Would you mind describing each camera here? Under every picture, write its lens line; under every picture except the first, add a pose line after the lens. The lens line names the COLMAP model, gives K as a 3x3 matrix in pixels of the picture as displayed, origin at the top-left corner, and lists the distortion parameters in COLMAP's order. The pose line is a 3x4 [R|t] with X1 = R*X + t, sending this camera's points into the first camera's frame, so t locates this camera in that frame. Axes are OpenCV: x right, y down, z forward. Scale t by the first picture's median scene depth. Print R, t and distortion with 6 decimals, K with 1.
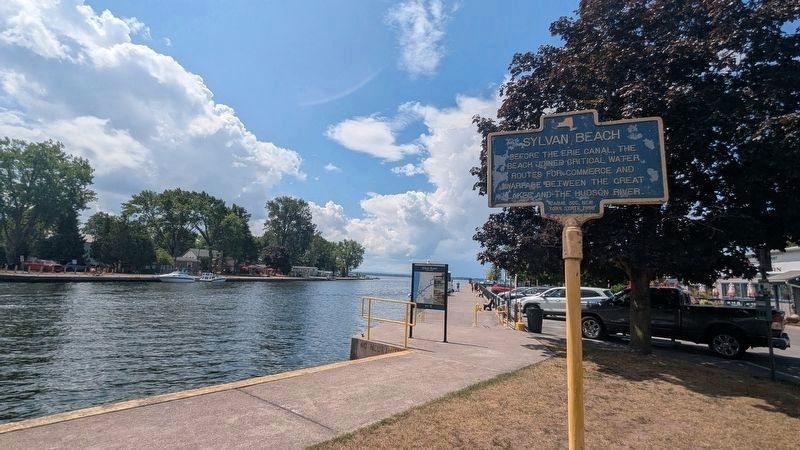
lens RADIAL K [[407.5, 0, 400.0], [0, 407.5, 225.0], [0, 0, 1]] dist [0.001930, 0.000068]
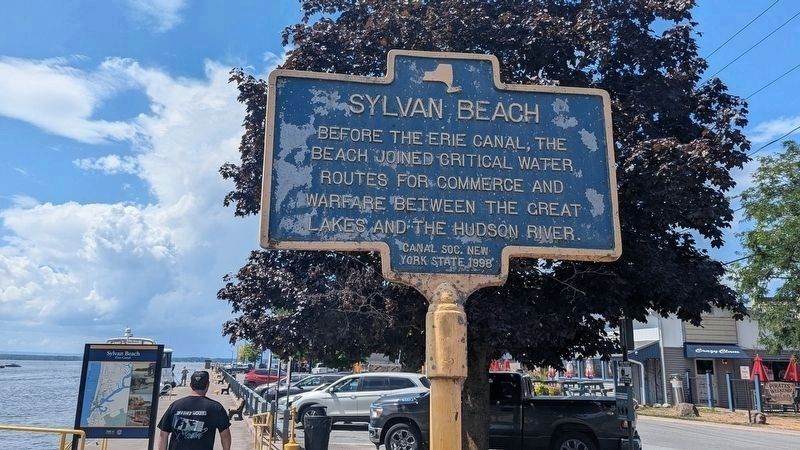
lens RADIAL K [[625.4, 0, 400.0], [0, 625.4, 225.0], [0, 0, 1]] dist [0.062545, -0.000835]
pose [[0.896753, 0.069060, 0.437111, 0.027681], [-0.042391, 0.996611, -0.070489, -0.011573], [-0.440497, 0.044682, 0.896641, 0.155657]]
